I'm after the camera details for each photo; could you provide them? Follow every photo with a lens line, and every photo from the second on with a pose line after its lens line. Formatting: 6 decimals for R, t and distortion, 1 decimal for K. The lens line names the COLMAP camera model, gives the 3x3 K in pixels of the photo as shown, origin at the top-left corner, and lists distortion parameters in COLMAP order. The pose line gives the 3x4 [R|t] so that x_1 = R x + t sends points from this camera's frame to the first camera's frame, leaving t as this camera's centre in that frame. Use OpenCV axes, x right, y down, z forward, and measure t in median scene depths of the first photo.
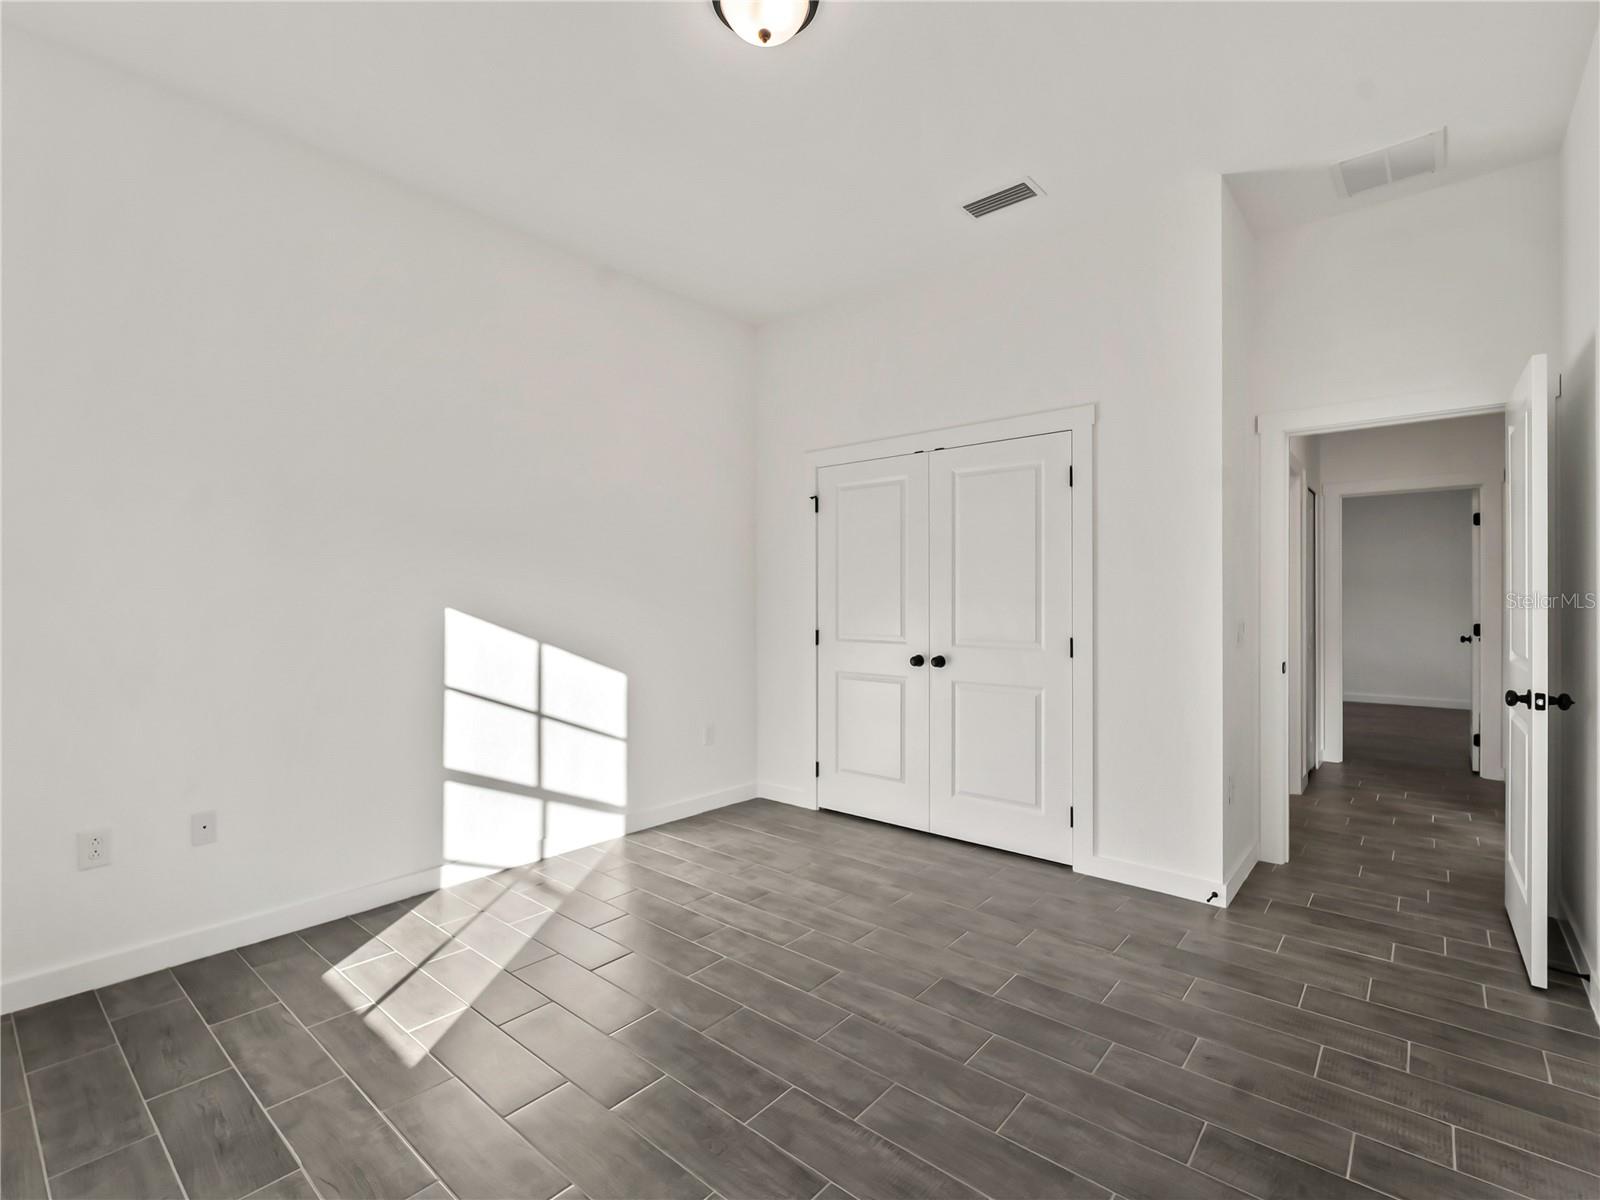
lens RADIAL K [[735.1, 0, 803.4], [0, 735.1, 602.9], [0, 0, 1]] dist [-0.001072, -0.000810]
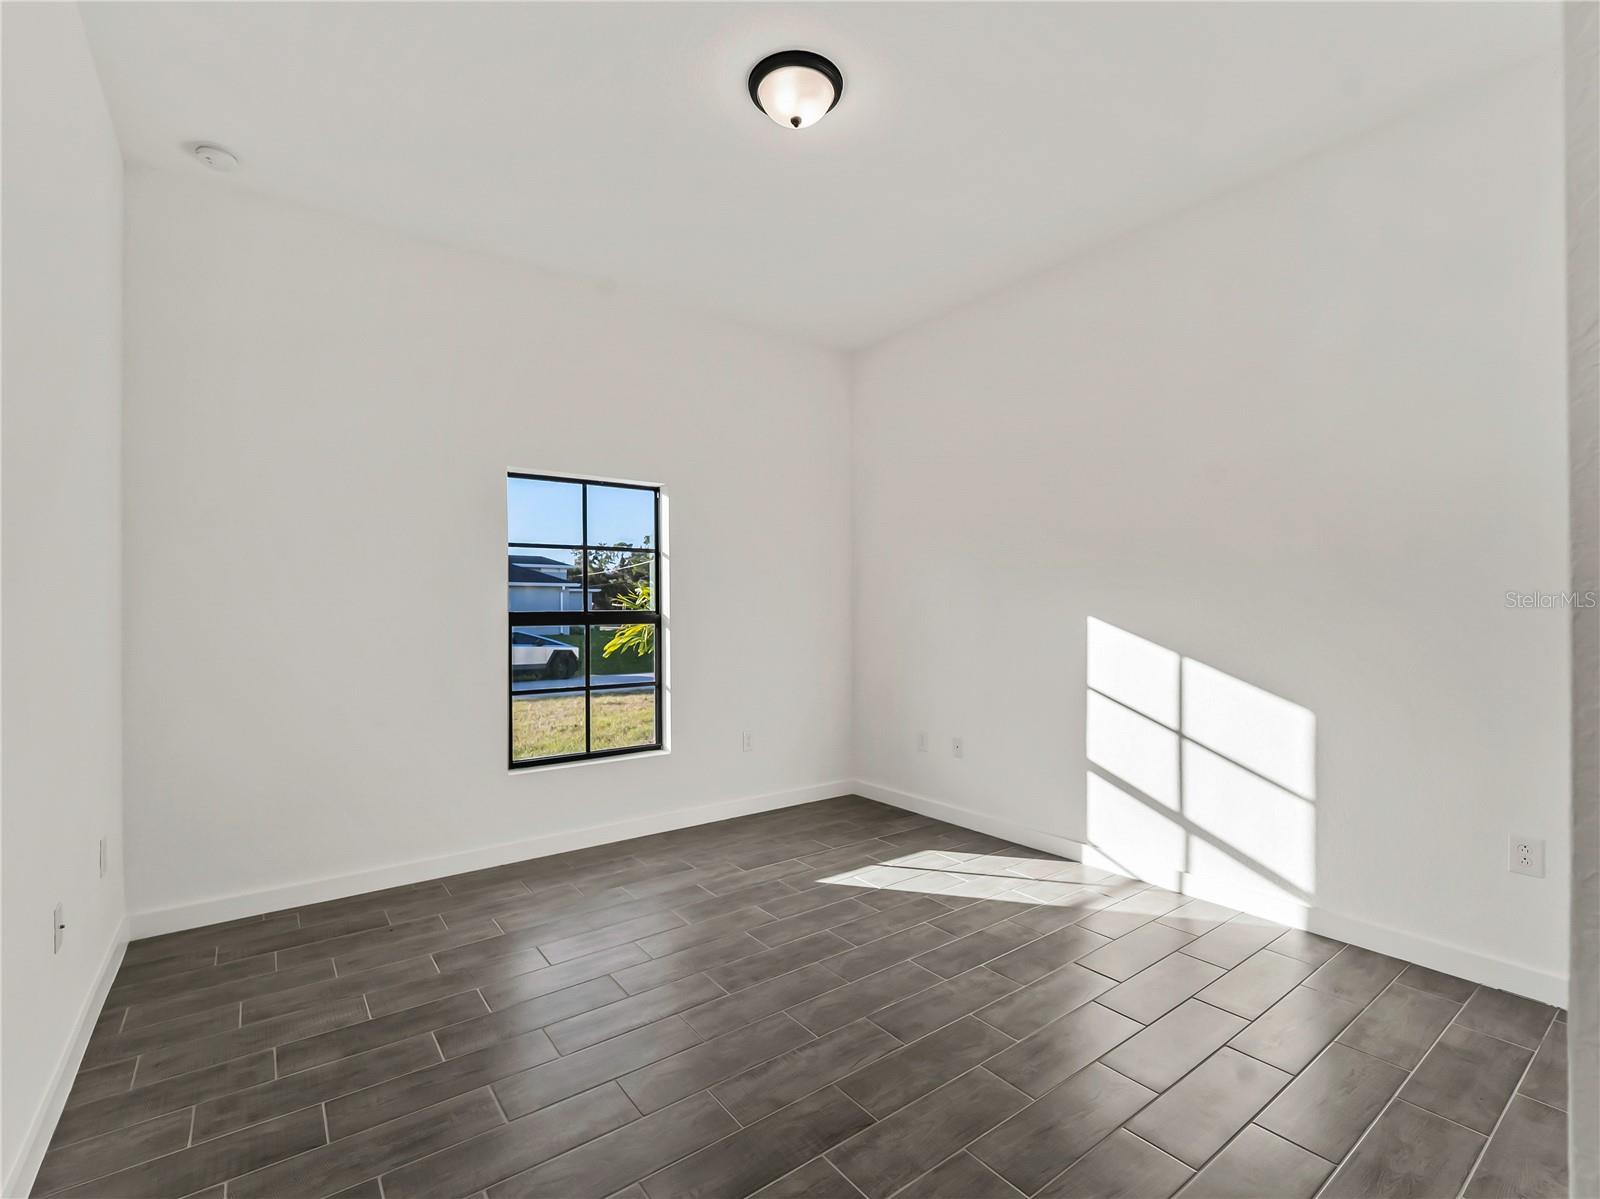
lens RADIAL K [[712.6, 0, 794.1], [0, 712.6, 607.1], [0, 0, 1]] dist [-0.001995, -0.000686]
pose [[-0.221851, -0.004457, -0.975070, 0.676863], [0.000941, 0.999988, -0.004785, -0.002928], [0.975080, -0.001979, -0.221844, 0.803587]]
